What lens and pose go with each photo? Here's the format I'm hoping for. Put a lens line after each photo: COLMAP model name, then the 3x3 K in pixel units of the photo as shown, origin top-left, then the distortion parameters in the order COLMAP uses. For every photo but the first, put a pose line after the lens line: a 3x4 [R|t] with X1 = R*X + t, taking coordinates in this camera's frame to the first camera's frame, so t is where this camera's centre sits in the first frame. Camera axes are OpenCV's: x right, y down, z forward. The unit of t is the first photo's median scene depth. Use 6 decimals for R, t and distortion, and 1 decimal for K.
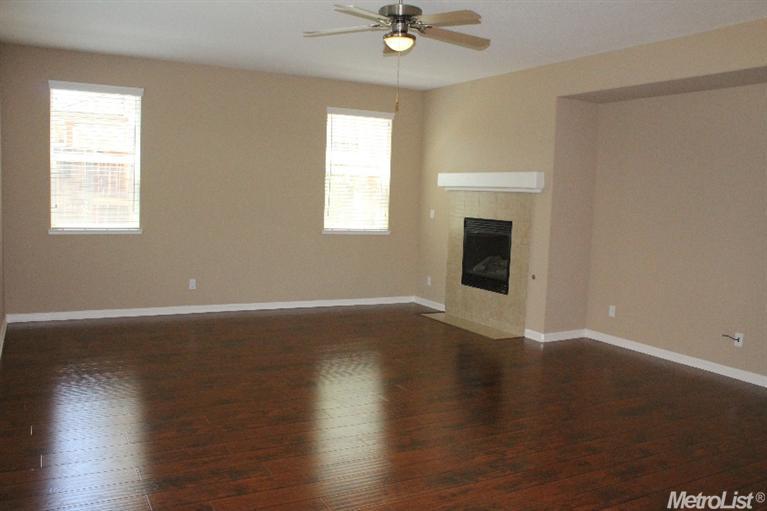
lens RADIAL K [[647.5, 0, 382.9], [0, 647.5, 254.6], [0, 0, 1]] dist [-0.092547, 0.033818]
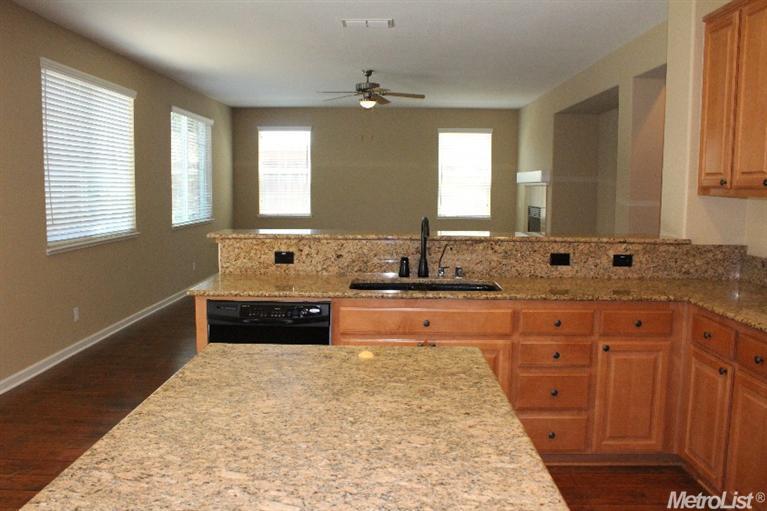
lens RADIAL K [[647.5, 0, 381.6], [0, 647.5, 250.7], [0, 0, 1]] dist [-0.092547, 0.033818]
pose [[0.879603, 0.014814, -0.475477, 0.470841], [-0.018382, 0.999827, -0.002856, 0.040867], [0.475353, 0.011252, 0.879723, -0.279782]]
